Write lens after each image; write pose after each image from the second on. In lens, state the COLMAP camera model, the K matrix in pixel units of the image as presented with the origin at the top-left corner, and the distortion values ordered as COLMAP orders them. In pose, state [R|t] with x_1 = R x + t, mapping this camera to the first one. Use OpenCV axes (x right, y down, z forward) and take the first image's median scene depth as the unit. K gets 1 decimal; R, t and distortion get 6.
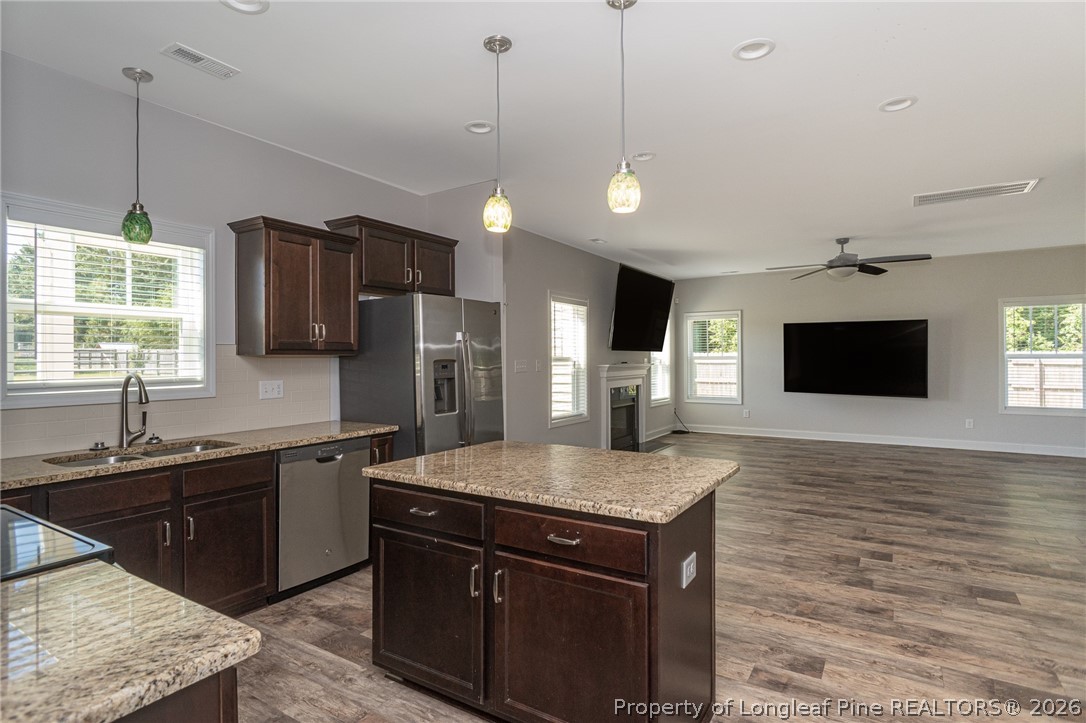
lens RADIAL K [[577.5, 0, 537.5], [0, 577.5, 356.6], [0, 0, 1]] dist [-0.011554, -0.000219]
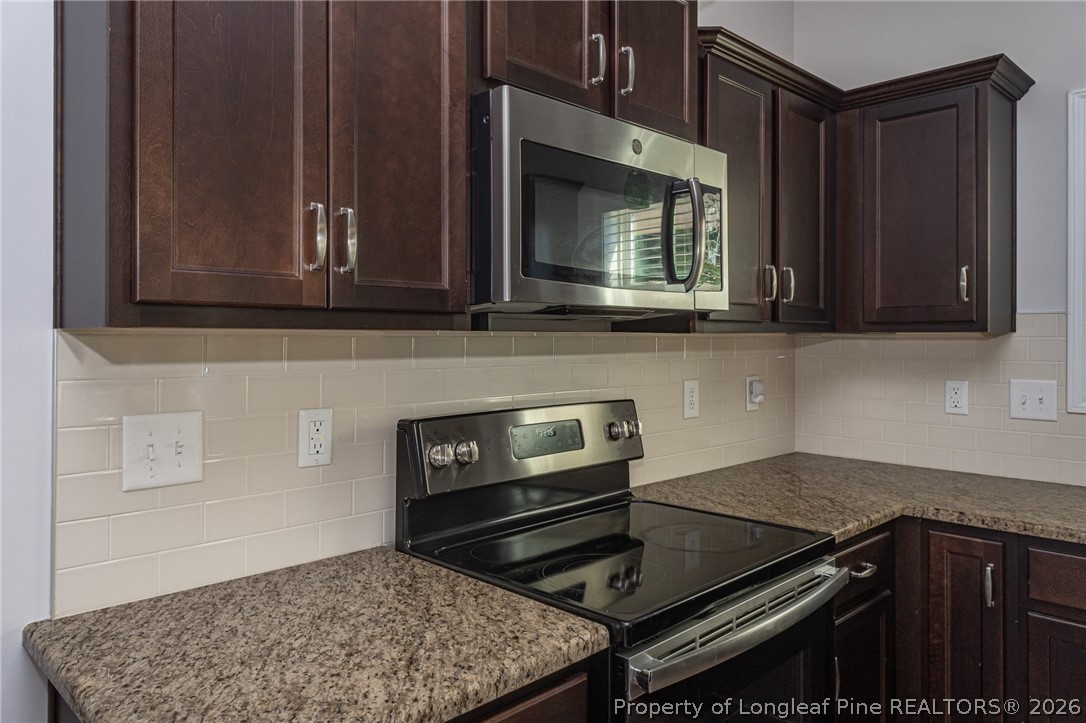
lens RADIAL K [[748.7, 0, 541.4], [0, 748.7, 335.8], [0, 0, 1]] dist [0.003583, -0.000601]
pose [[-0.215128, 0.004822, -0.976574, 0.053103], [0.002728, 0.999987, 0.004337, -0.003604], [0.976582, -0.001731, -0.215138, 0.440843]]
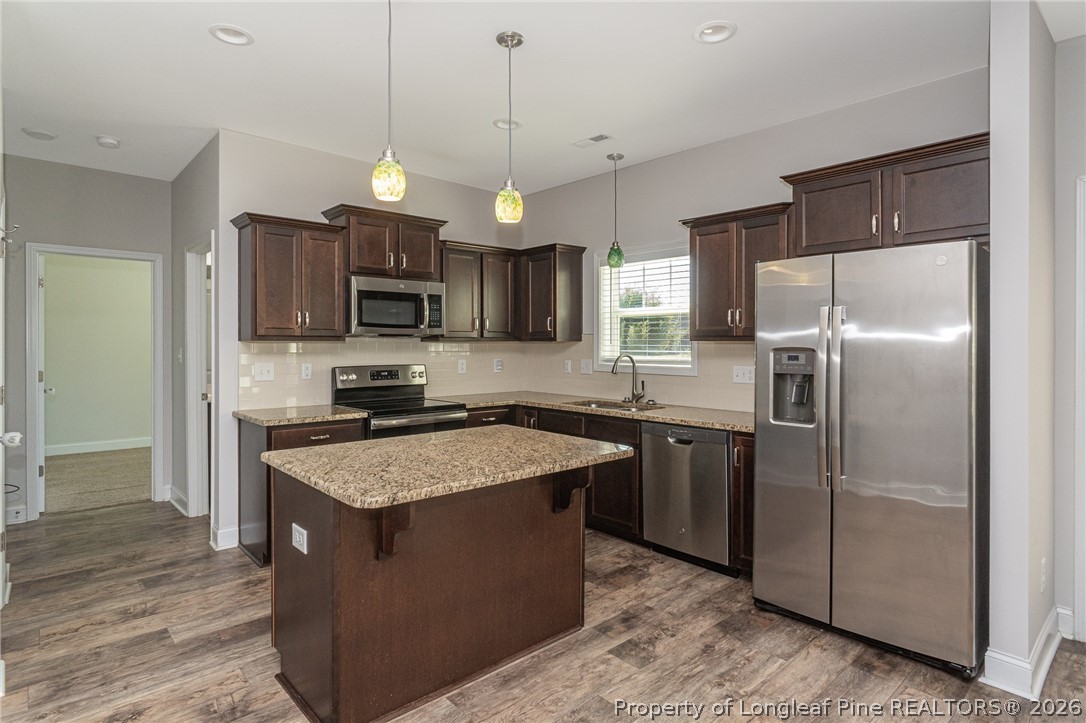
lens RADIAL K [[568.4, 0, 534.0], [0, 568.4, 344.1], [0, 0, 1]] dist [0.001733, -0.000235]
pose [[-0.261781, 0.006414, -0.965106, 0.693442], [0.002291, 0.999979, 0.006025, -0.005054], [0.965125, -0.000633, -0.261790, 1.004616]]
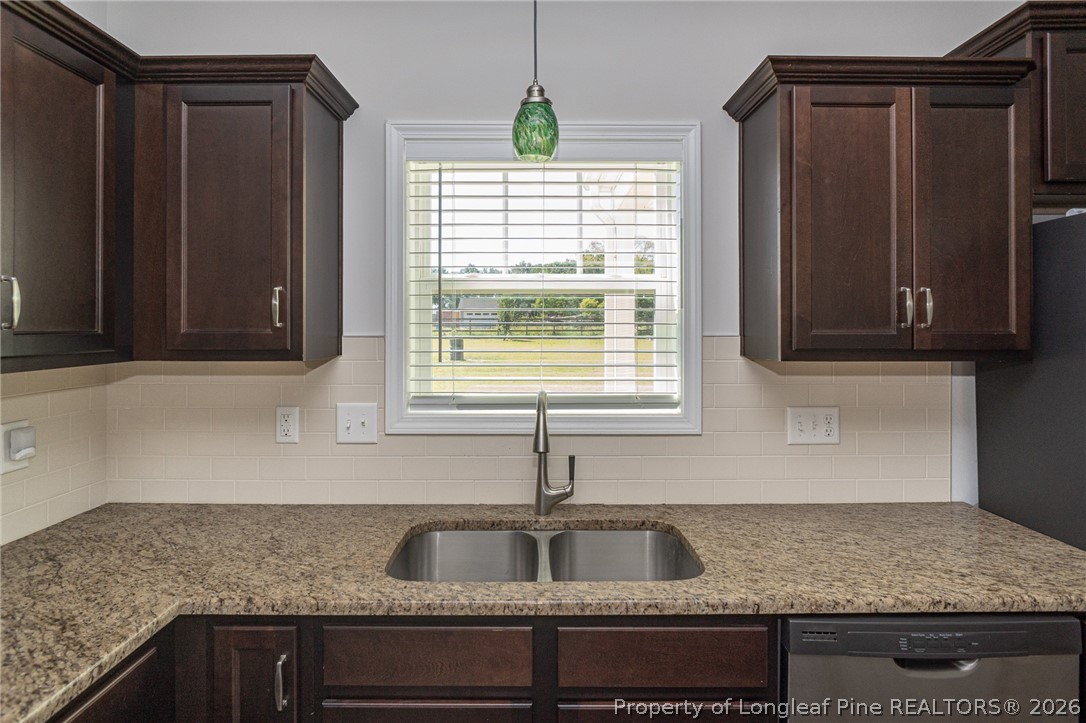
lens RADIAL K [[578.0, 0, 539.3], [0, 578.0, 324.0], [0, 0, 1]] dist [-0.014320, 0.001006]
pose [[0.544961, 0.002306, -0.838458, -0.195671], [-0.000285, 0.999997, 0.002565, -0.034544], [0.838461, -0.001158, 0.544960, 0.593906]]
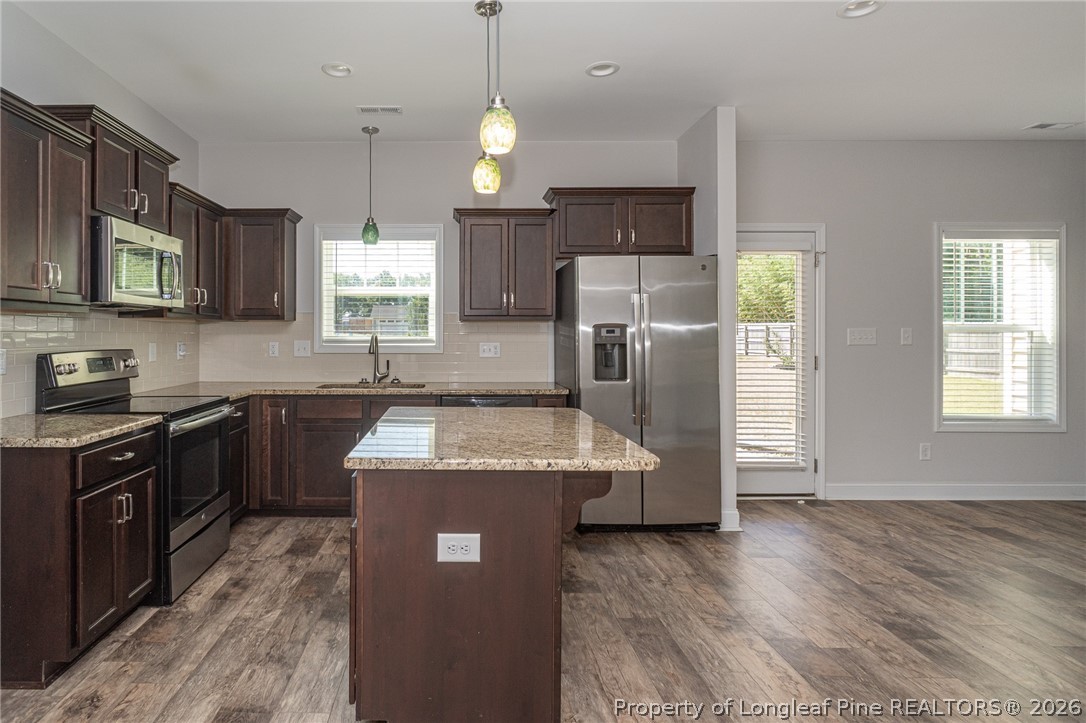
lens RADIAL K [[601.1, 0, 434.8], [0, 601.1, 332.1], [0, 0, 1]] dist [-0.012206, 0.000063]
pose [[0.518142, 0.003673, -0.855287, 0.603462], [-0.002380, 0.999993, 0.002852, 0.018677], [0.855291, 0.000558, 0.518147, 0.287727]]
